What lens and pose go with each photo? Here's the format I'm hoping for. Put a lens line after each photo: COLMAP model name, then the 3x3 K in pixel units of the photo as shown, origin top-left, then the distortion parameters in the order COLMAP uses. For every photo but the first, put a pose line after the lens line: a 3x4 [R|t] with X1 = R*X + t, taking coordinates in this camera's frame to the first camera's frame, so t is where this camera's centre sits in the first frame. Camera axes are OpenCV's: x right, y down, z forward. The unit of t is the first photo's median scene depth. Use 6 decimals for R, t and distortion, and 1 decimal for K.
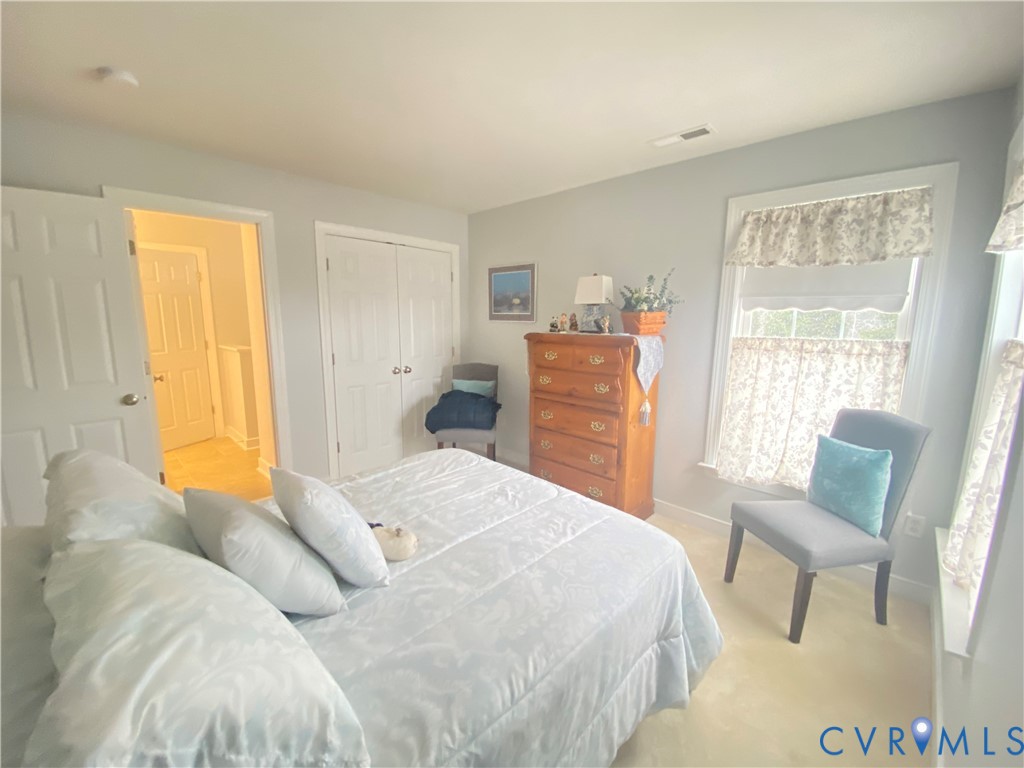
lens RADIAL K [[414.0, 0, 513.3], [0, 414.0, 384.7], [0, 0, 1]] dist [0.016768, -0.020007]
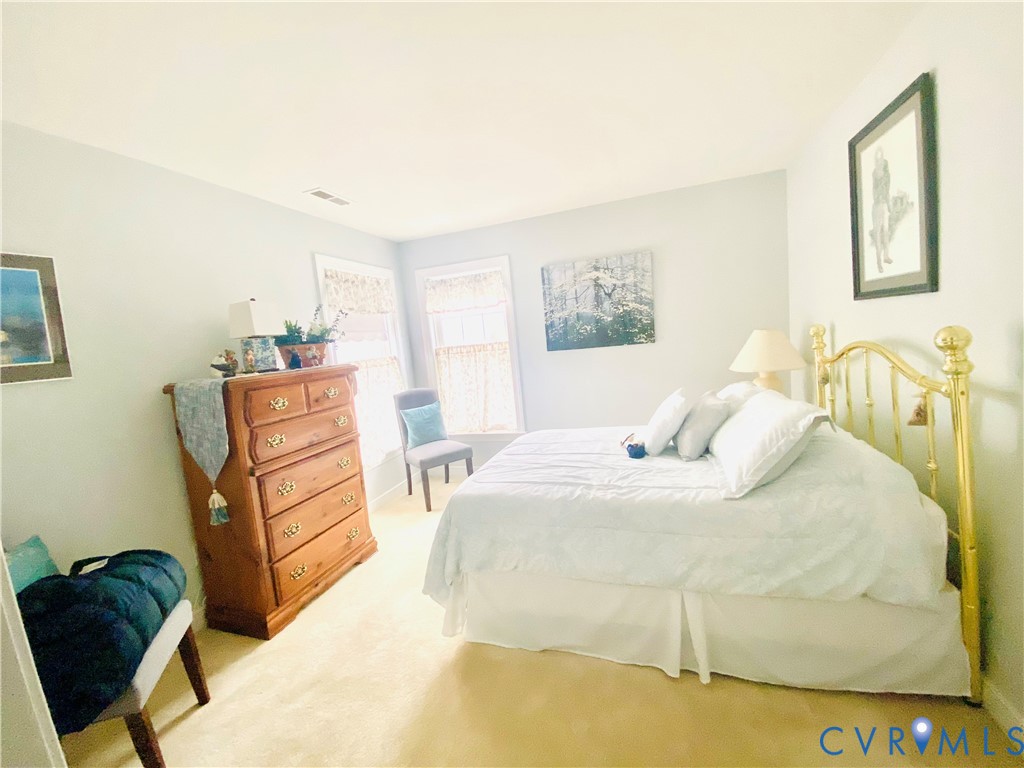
lens RADIAL K [[414.0, 0, 513.3], [0, 414.0, 384.7], [0, 0, 1]] dist [0.016768, -0.020007]
pose [[-0.429894, -0.065346, 0.900512, -0.766705], [0.234756, 0.954984, 0.181369, -0.143331], [-0.871826, 0.289370, -0.395201, 0.962937]]
